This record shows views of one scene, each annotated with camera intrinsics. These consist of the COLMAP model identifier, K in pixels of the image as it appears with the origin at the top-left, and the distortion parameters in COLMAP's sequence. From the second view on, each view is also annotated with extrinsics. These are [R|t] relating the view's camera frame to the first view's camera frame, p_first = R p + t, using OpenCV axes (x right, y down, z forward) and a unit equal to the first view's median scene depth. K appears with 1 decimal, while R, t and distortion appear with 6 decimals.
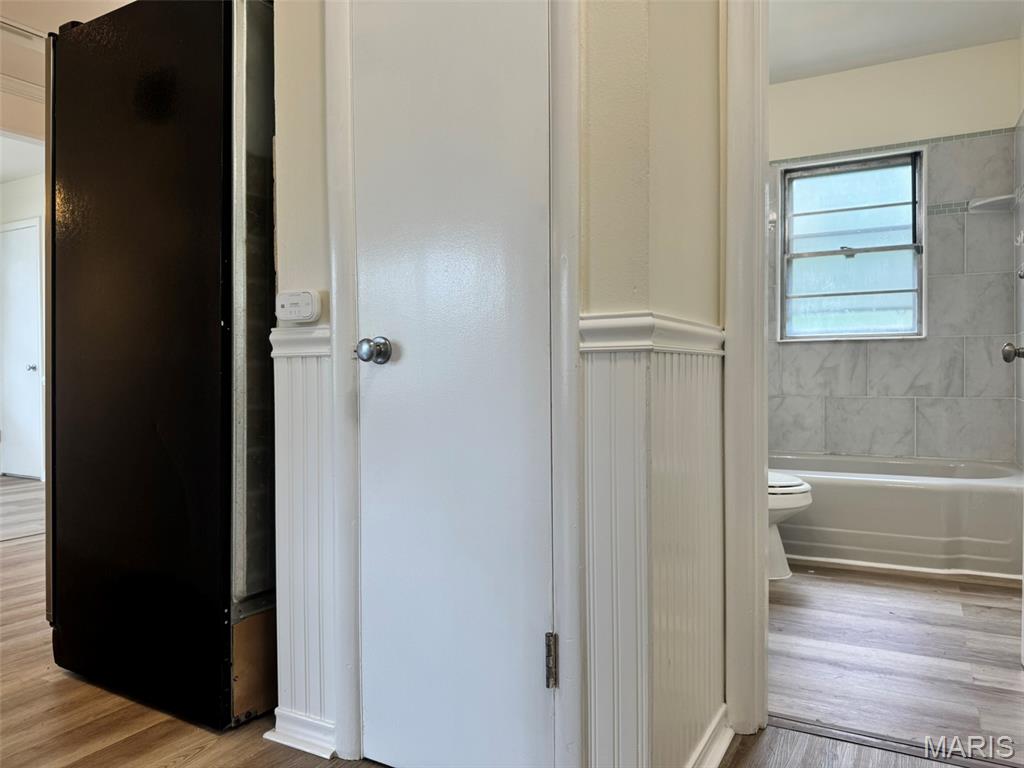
lens RADIAL K [[716.4, 0, 519.5], [0, 716.4, 382.4], [0, 0, 1]] dist [0.065943, -0.078546]
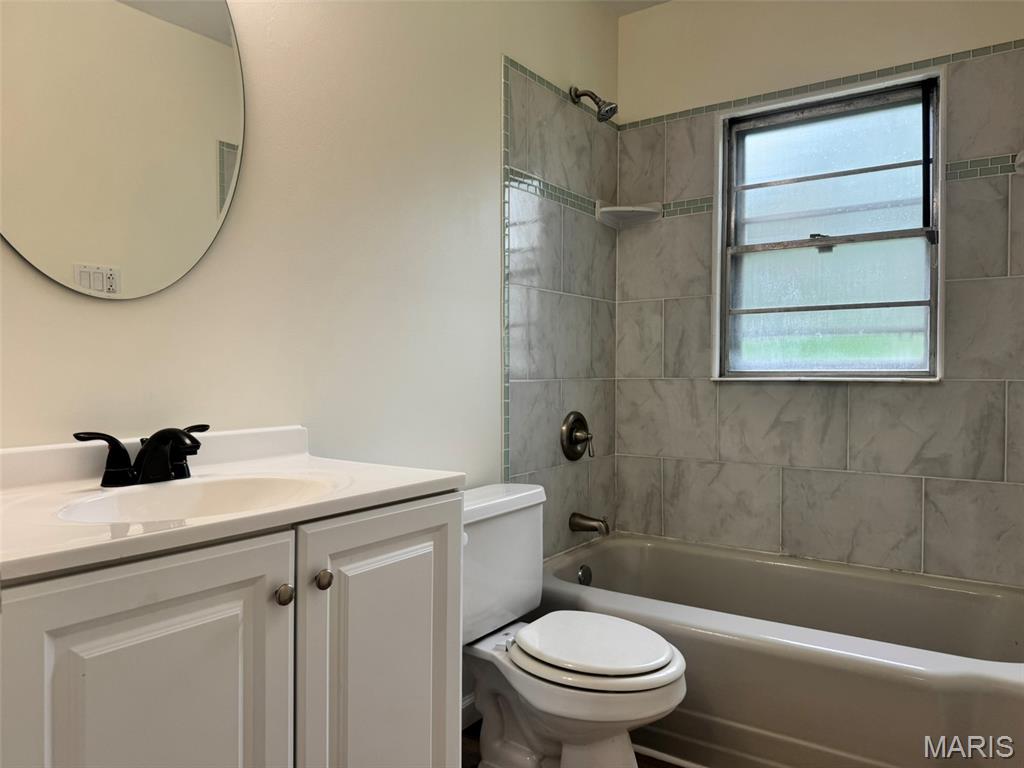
lens RADIAL K [[716.4, 0, 508.1], [0, 716.4, 385.3], [0, 0, 1]] dist [0.065943, -0.078546]
pose [[0.994692, 0.008053, -0.102585, 0.253196], [-0.007368, 0.999948, 0.007052, -0.058064], [0.102636, -0.006258, 0.994699, 0.345110]]
